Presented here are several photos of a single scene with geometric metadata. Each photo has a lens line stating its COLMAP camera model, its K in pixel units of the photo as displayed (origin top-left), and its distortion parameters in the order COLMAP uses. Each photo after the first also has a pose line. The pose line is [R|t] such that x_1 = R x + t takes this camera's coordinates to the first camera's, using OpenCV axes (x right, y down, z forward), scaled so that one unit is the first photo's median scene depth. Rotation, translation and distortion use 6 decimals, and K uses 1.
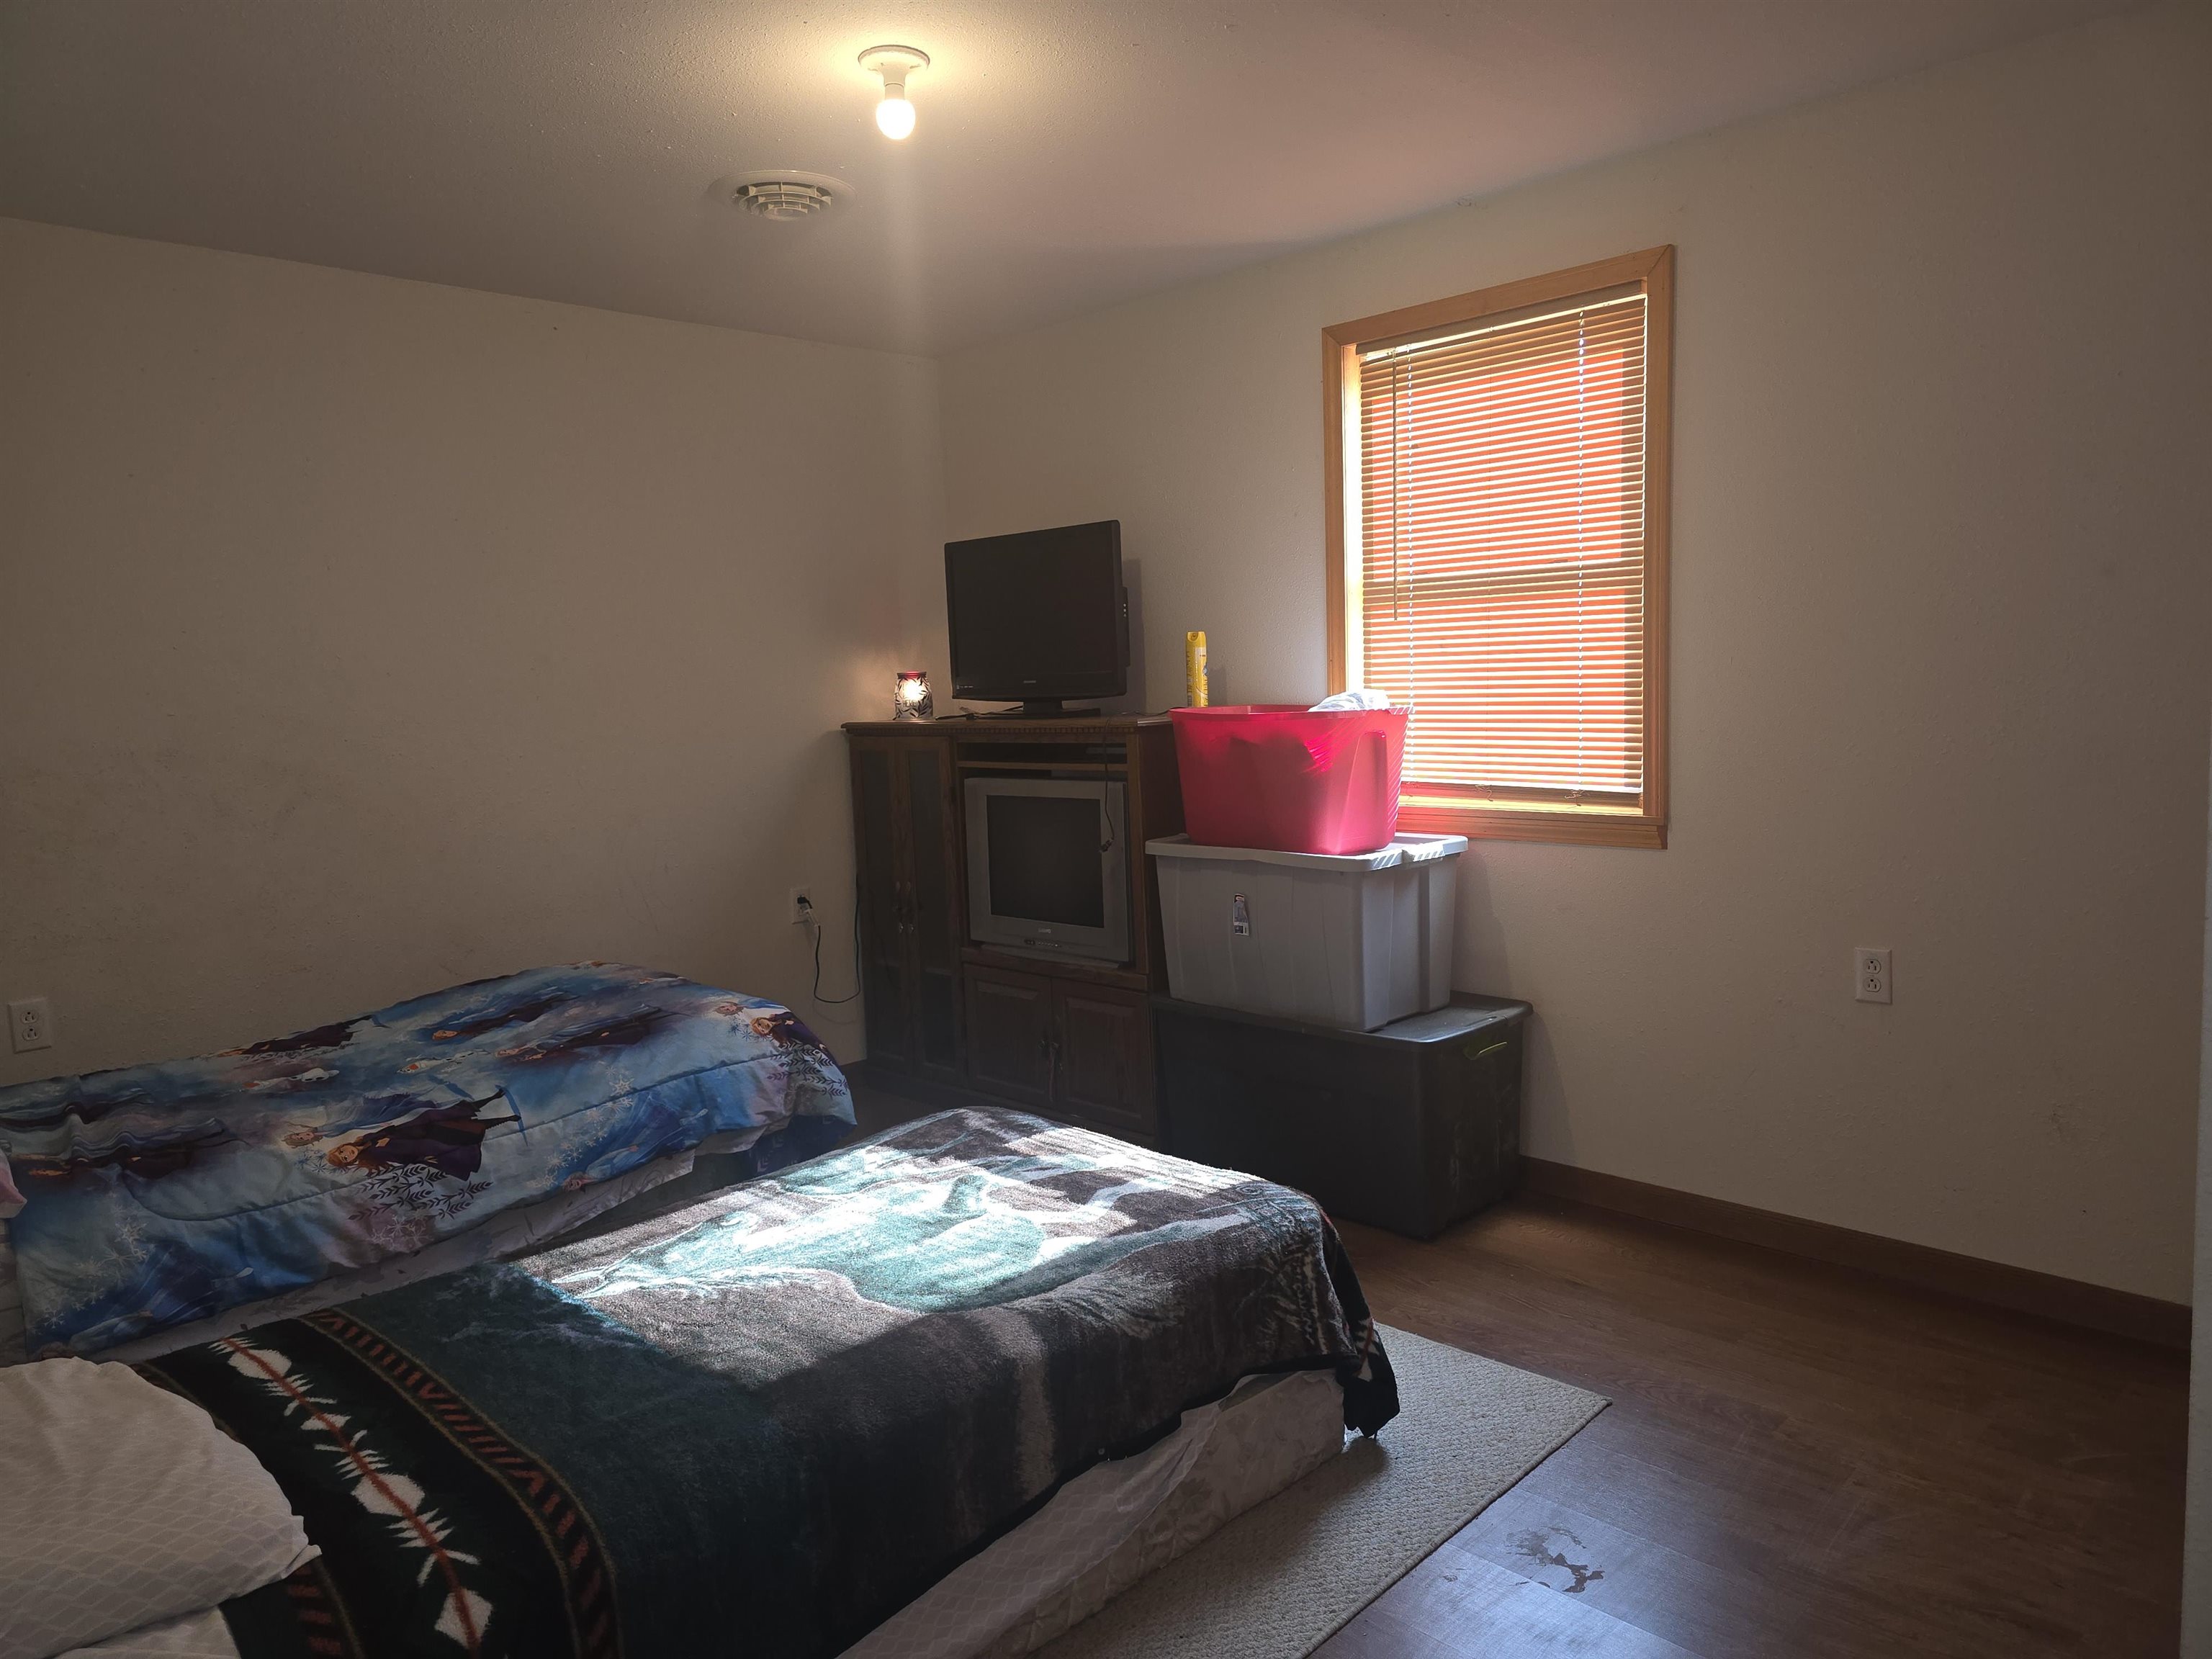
lens RADIAL K [[1476.8, 0, 1106.0], [0, 1476.8, 829.5], [0, 0, 1]] dist [0.057194, -0.046092]
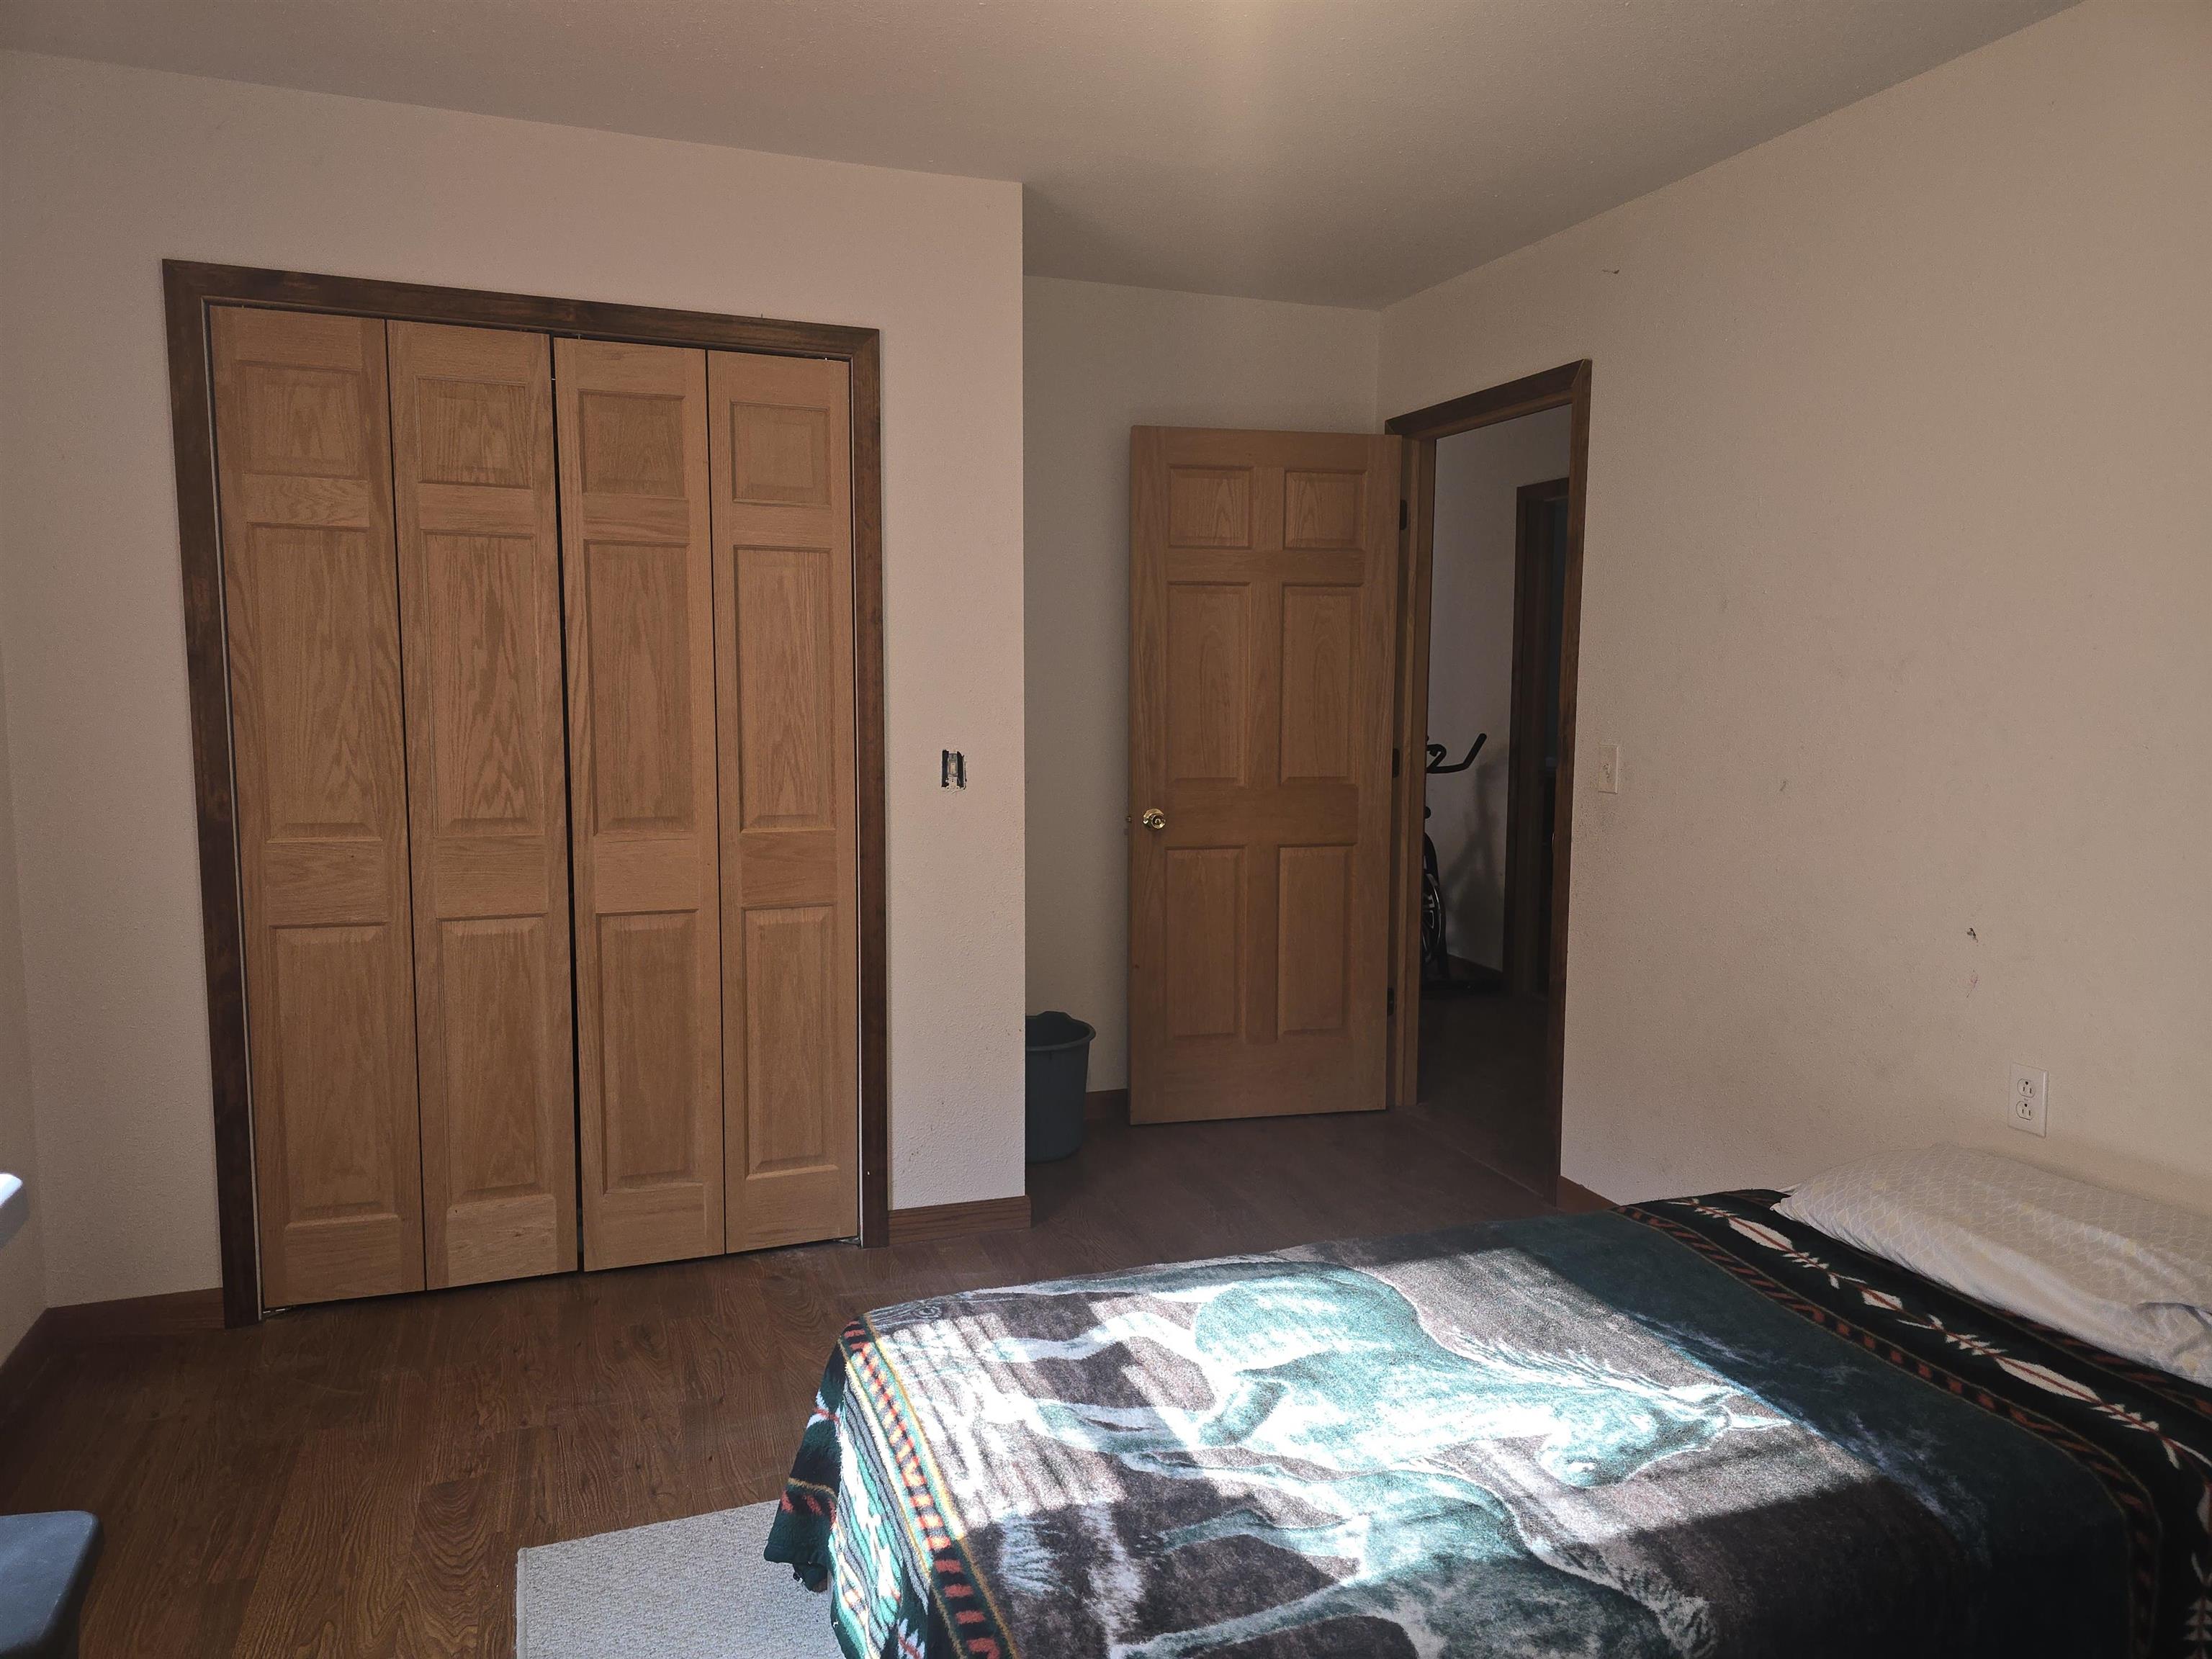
lens RADIAL K [[1476.8, 0, 1106.0], [0, 1476.8, 829.5], [0, 0, 1]] dist [0.057194, -0.046092]
pose [[-0.905311, -0.019126, 0.424317, -0.350258], [0.066972, 0.980062, 0.187064, -0.173025], [-0.419435, 0.197768, -0.885981, 1.690299]]
